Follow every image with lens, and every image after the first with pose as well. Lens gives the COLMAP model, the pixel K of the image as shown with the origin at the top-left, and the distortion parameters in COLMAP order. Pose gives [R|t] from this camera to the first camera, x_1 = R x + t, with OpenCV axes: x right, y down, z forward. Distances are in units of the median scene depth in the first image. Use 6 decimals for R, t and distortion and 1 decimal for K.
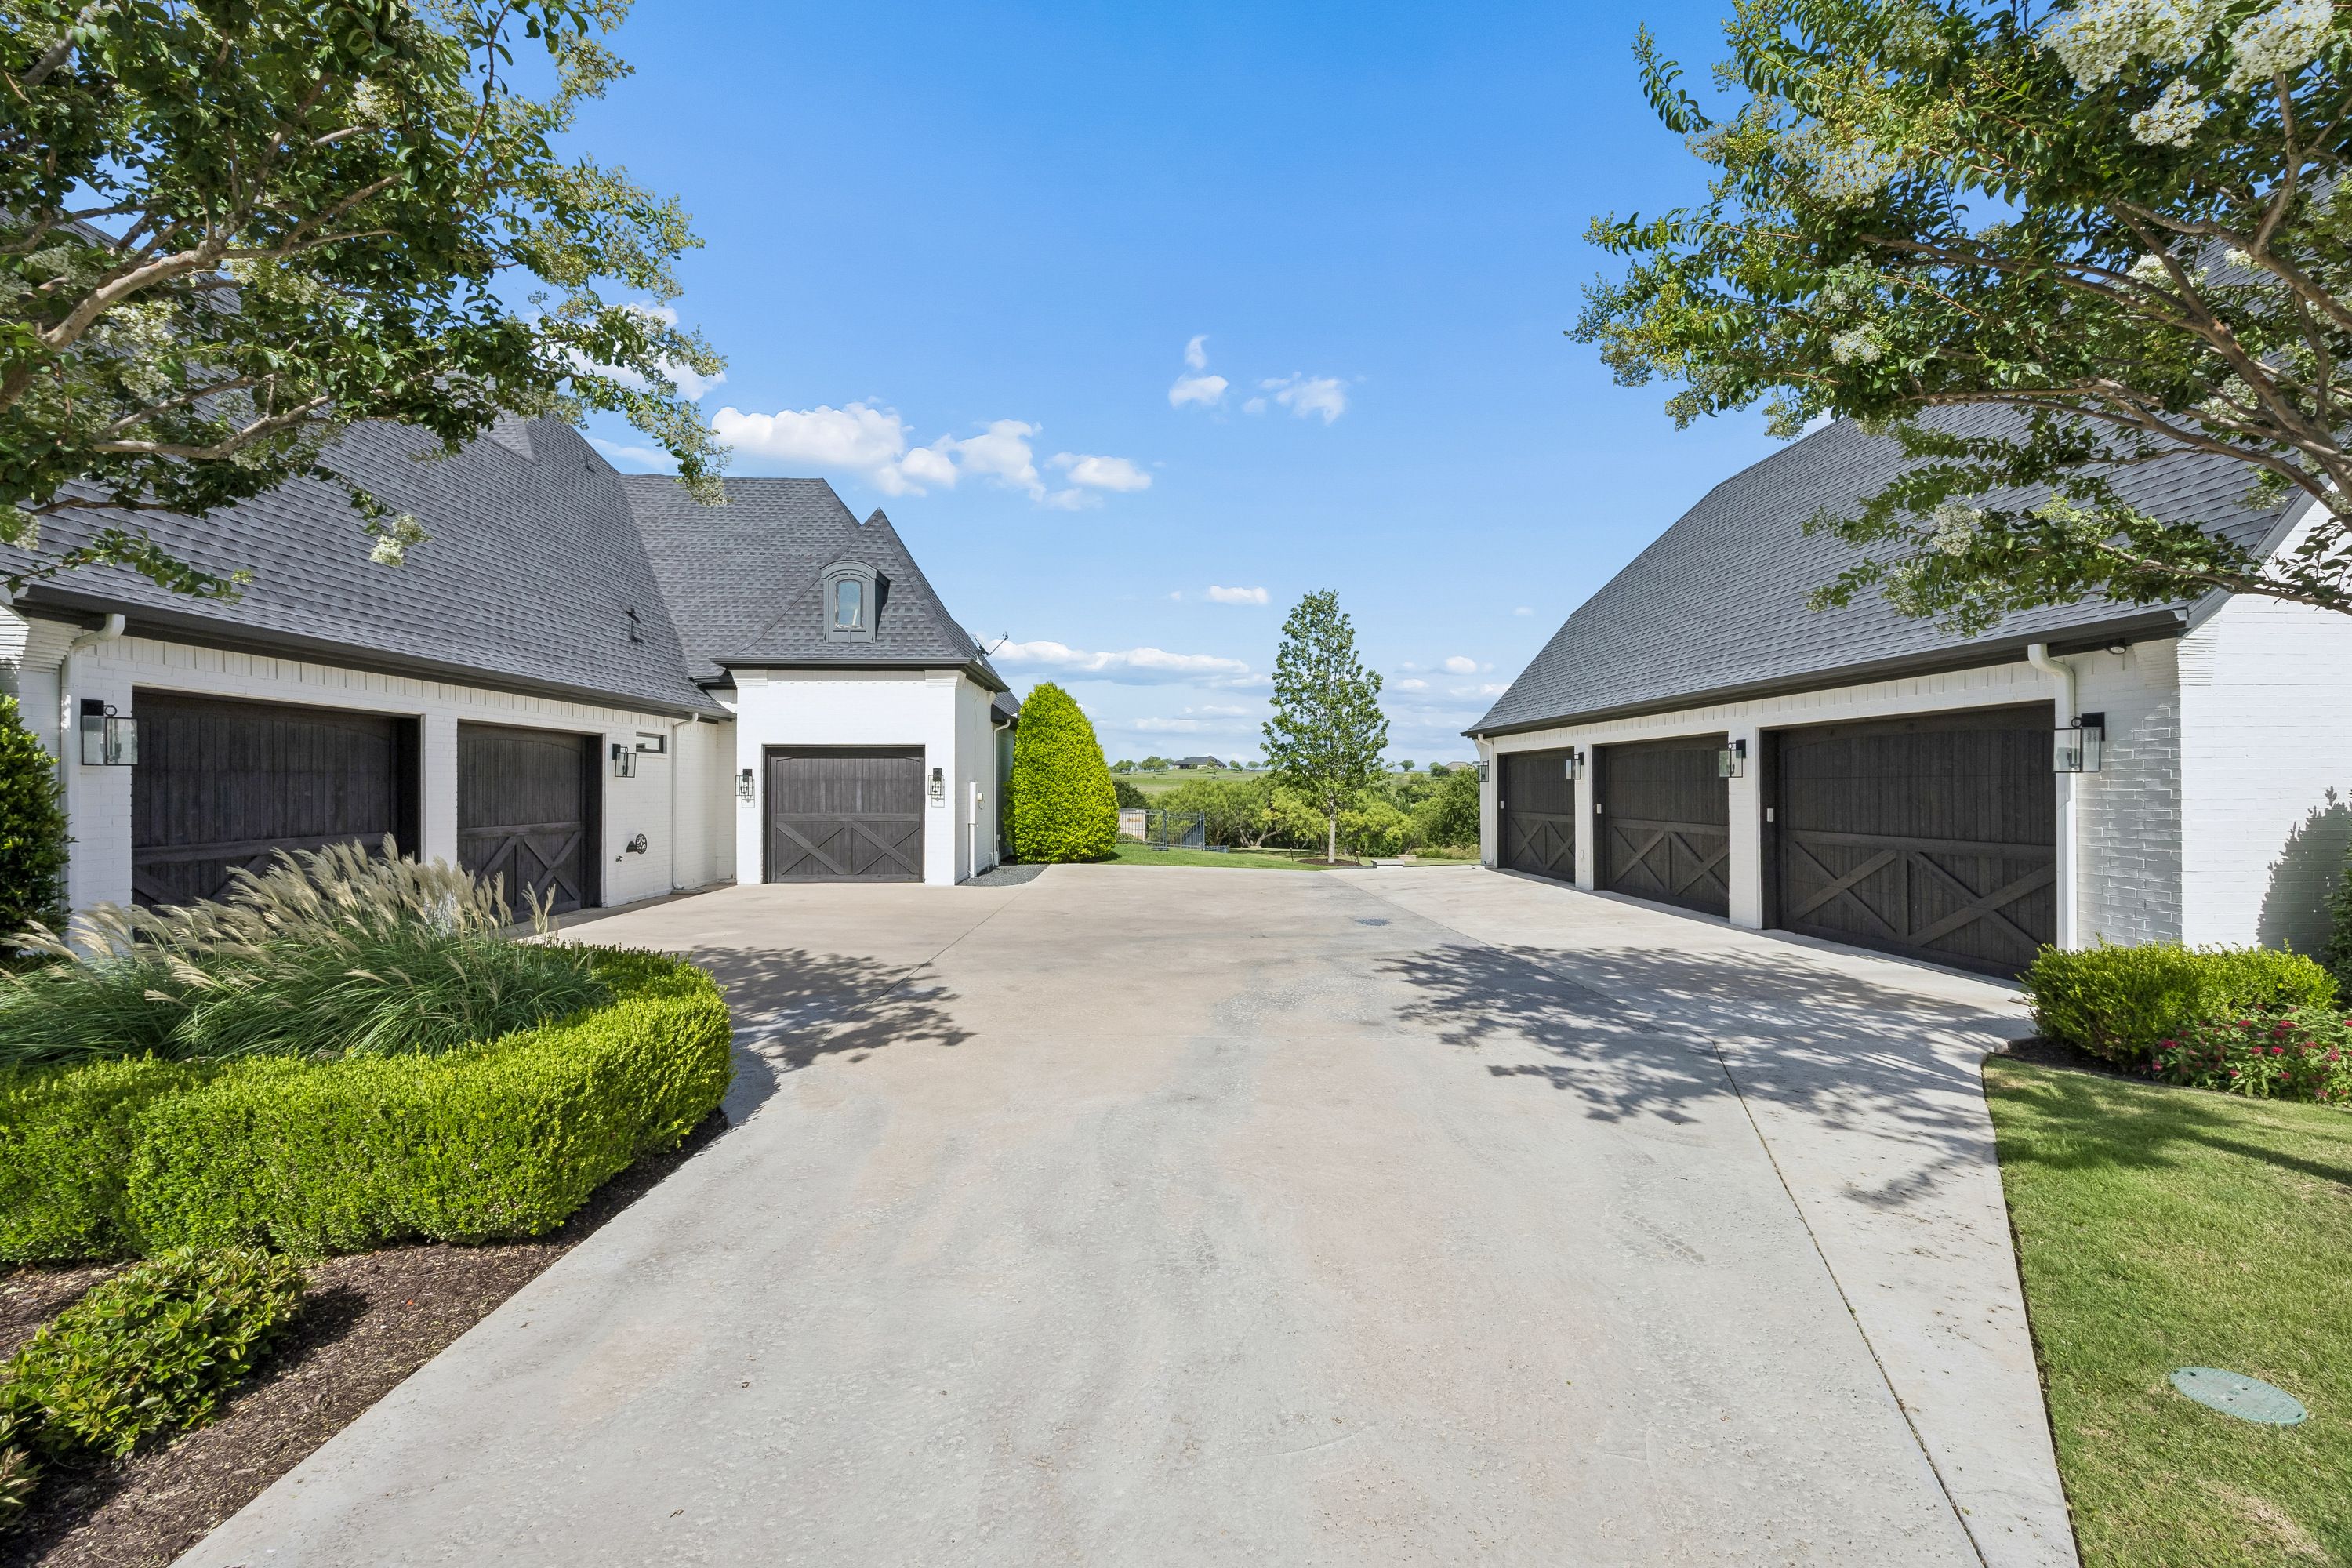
lens RADIAL K [[900.7, 0, 1176.0], [0, 900.7, 784.0], [0, 0, 1]] dist [0.000923, 0.000070]
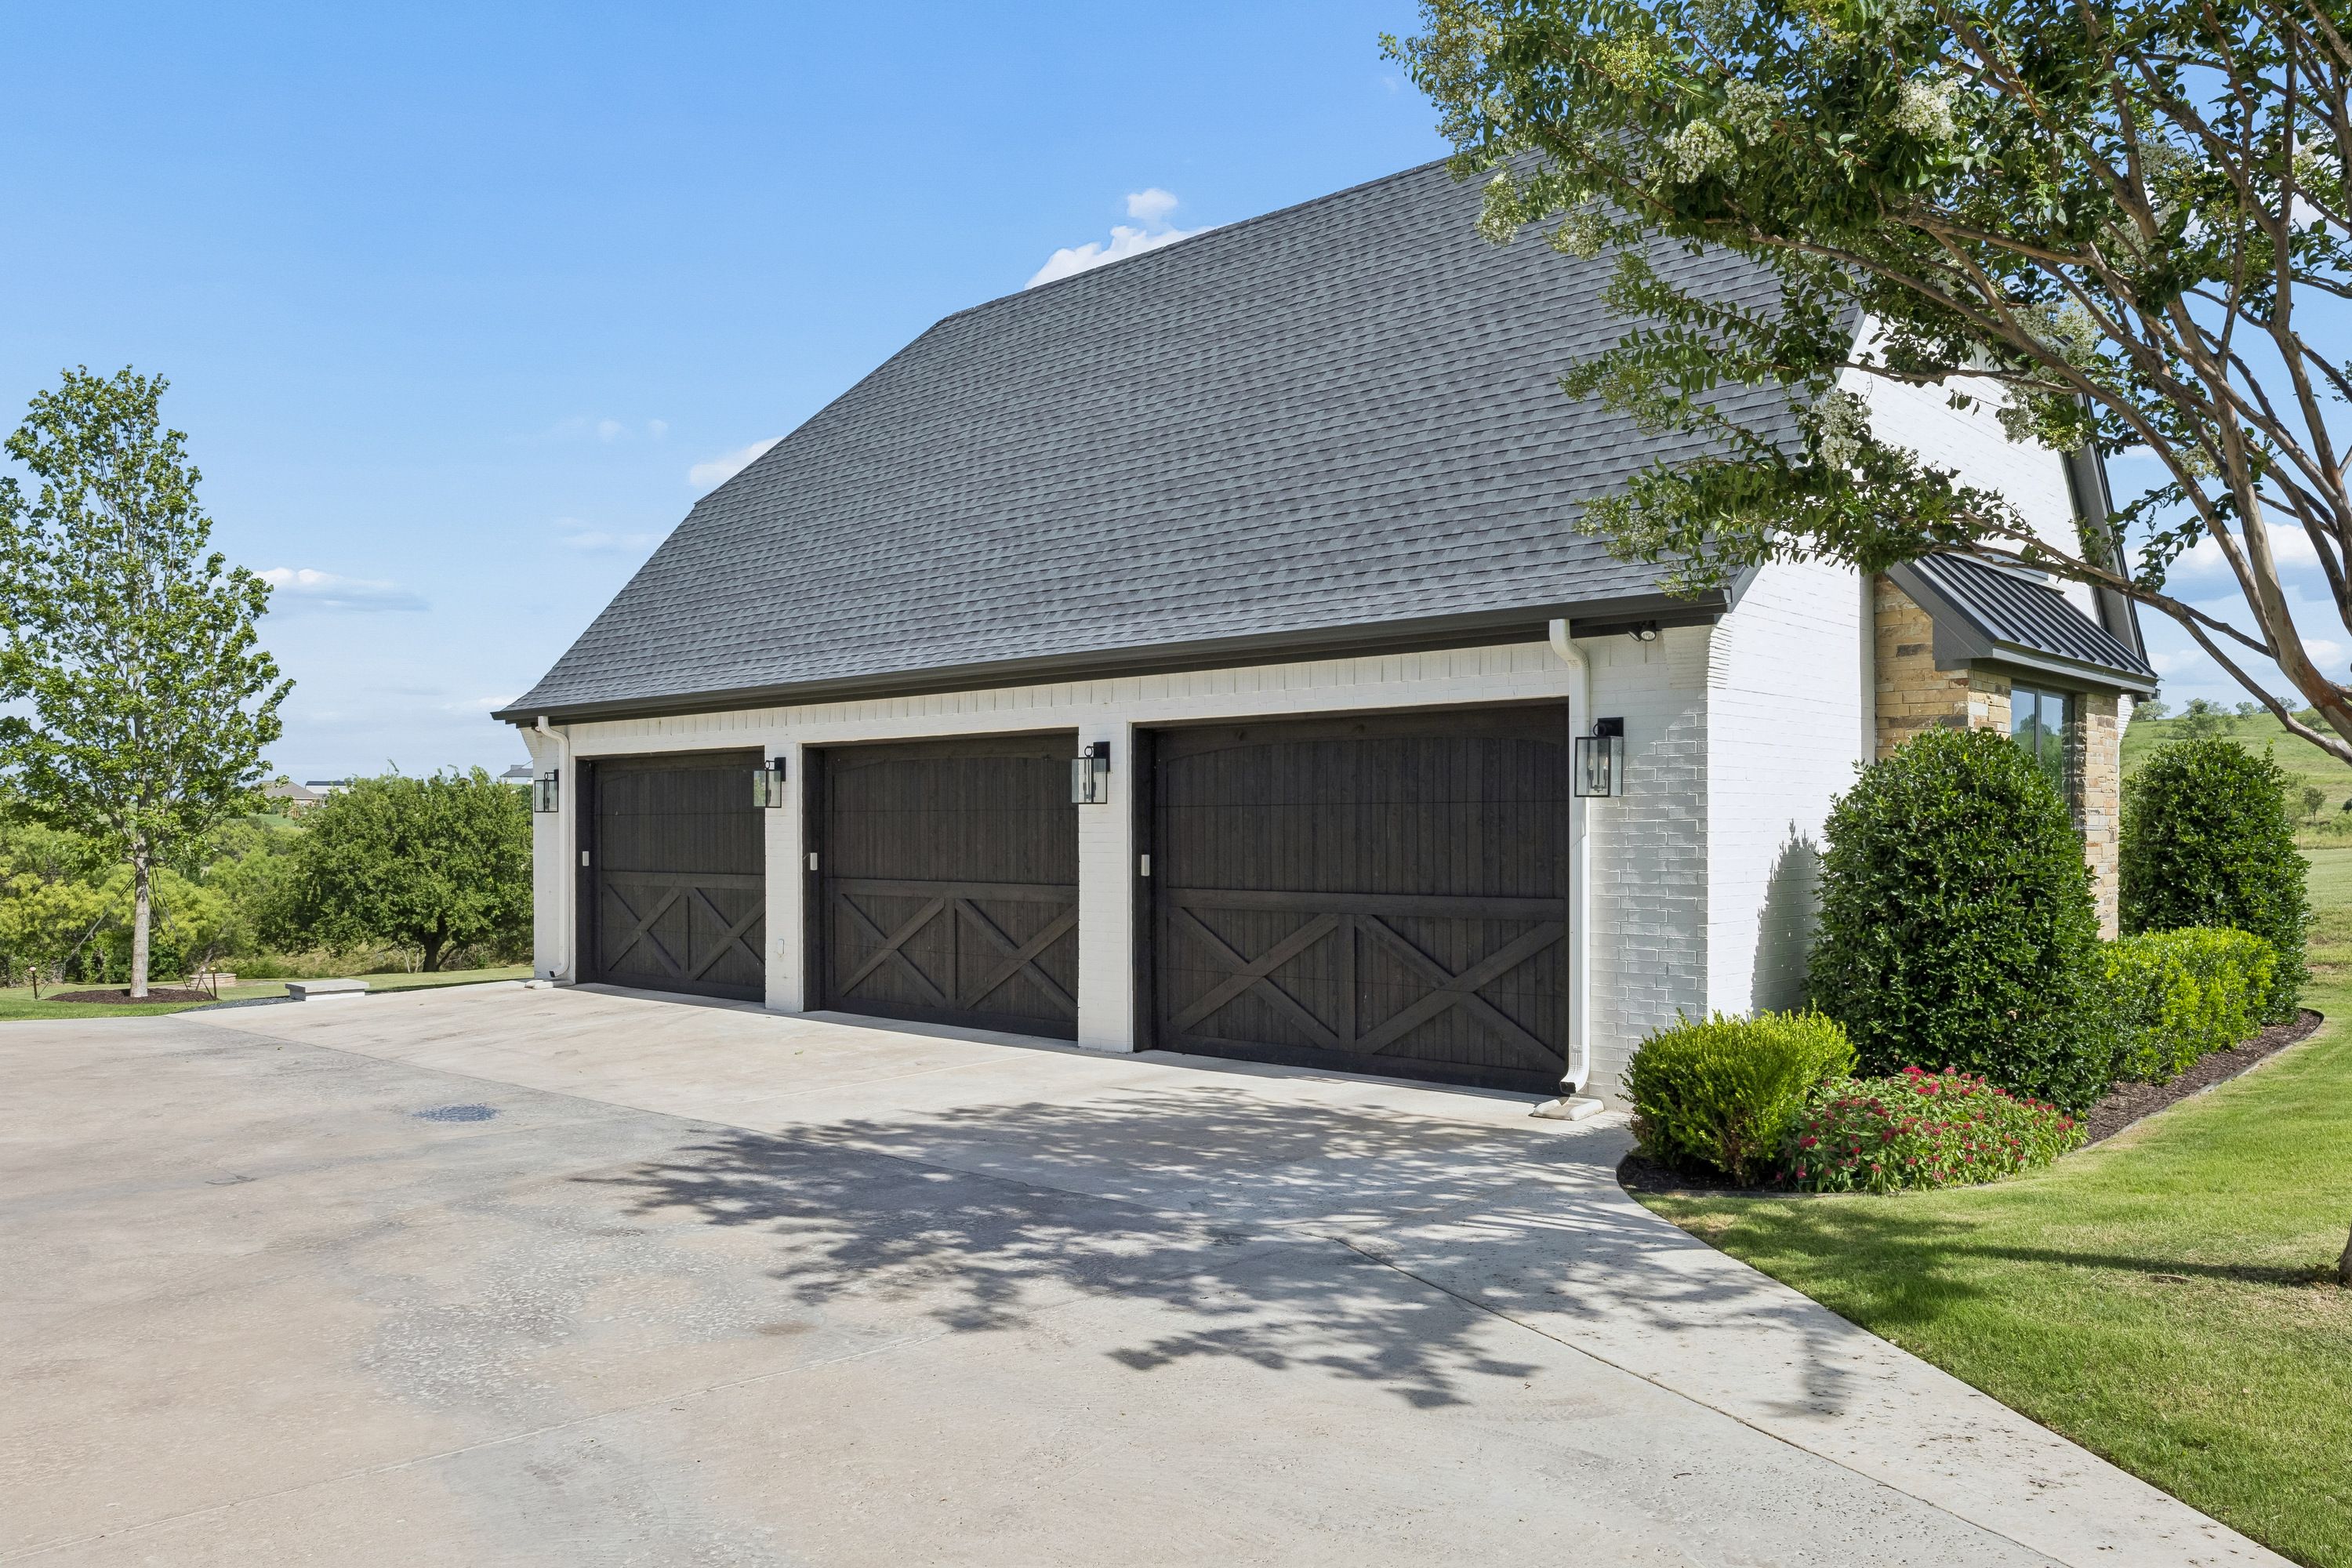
lens RADIAL K [[1709.9, 0, 1176.0], [0, 1709.9, 841.2], [0, 0, 1]] dist [-0.007717, 0.000527]
pose [[0.708453, -0.000032, 0.705758, -0.235123], [-0.005798, 0.999966, 0.005865, 0.017110], [-0.705734, -0.008247, 0.708428, 0.244634]]
